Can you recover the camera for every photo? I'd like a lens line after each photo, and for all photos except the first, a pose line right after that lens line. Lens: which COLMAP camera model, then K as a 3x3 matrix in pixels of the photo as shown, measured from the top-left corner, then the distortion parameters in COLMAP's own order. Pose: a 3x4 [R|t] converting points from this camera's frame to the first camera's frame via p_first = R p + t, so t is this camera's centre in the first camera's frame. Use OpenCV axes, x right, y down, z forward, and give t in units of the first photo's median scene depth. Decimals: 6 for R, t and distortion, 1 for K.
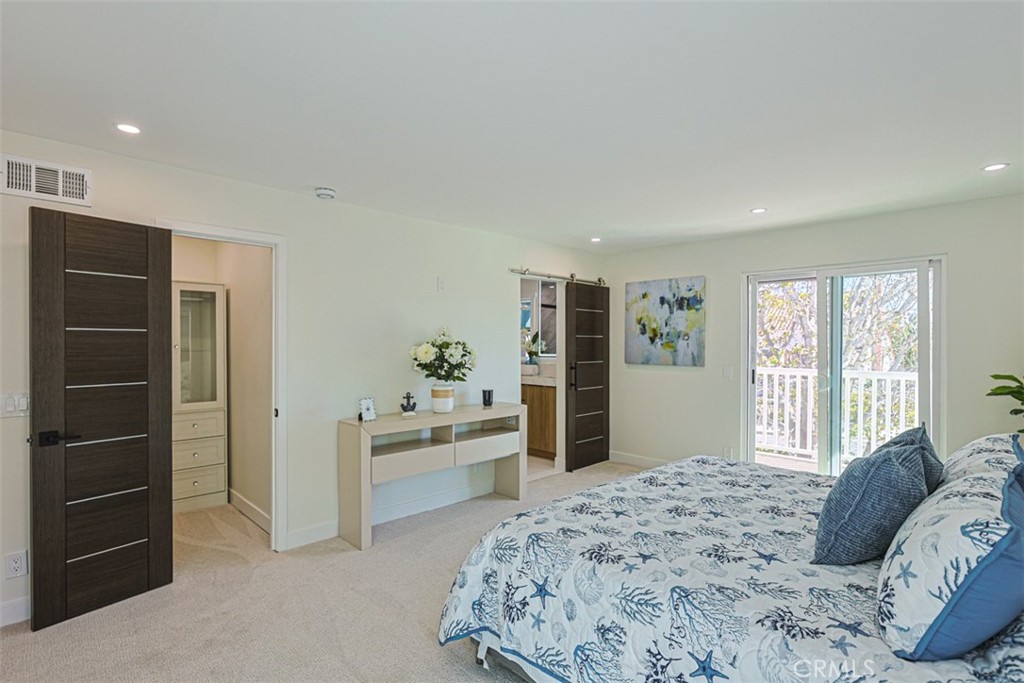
lens RADIAL K [[487.0, 0, 509.3], [0, 487.0, 337.1], [0, 0, 1]] dist [-0.006675, -0.000771]
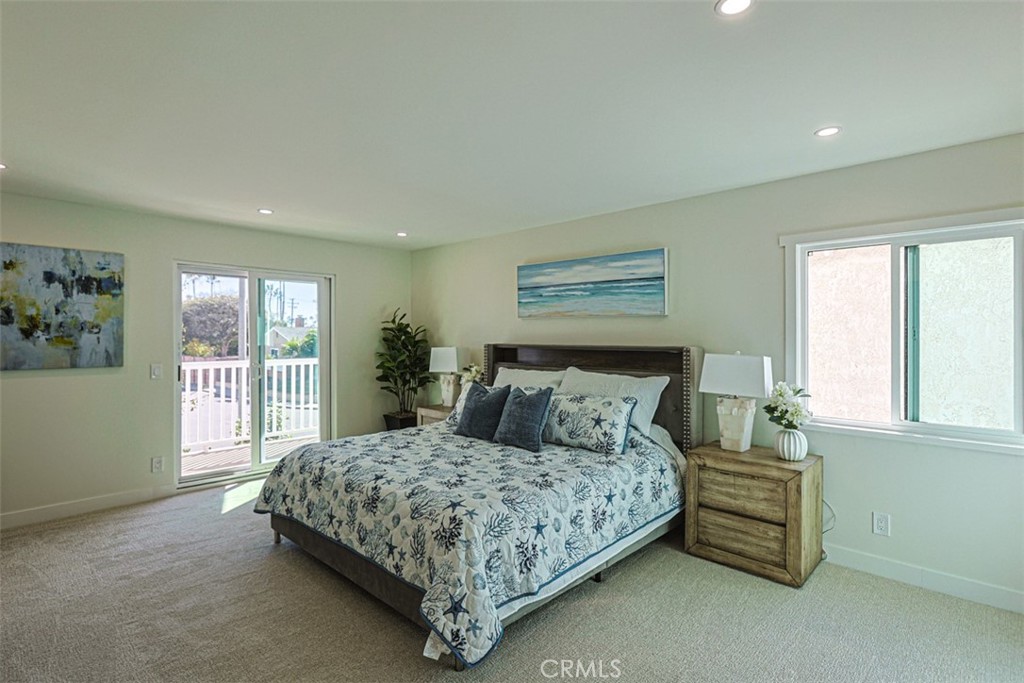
lens RADIAL K [[487.0, 0, 508.8], [0, 487.0, 341.6], [0, 0, 1]] dist [-0.006675, -0.000771]
pose [[0.024787, -0.008265, 0.999659, -0.378811], [-0.008400, 0.999929, 0.008476, 0.006781], [-0.999657, -0.008607, 0.024716, 0.332373]]
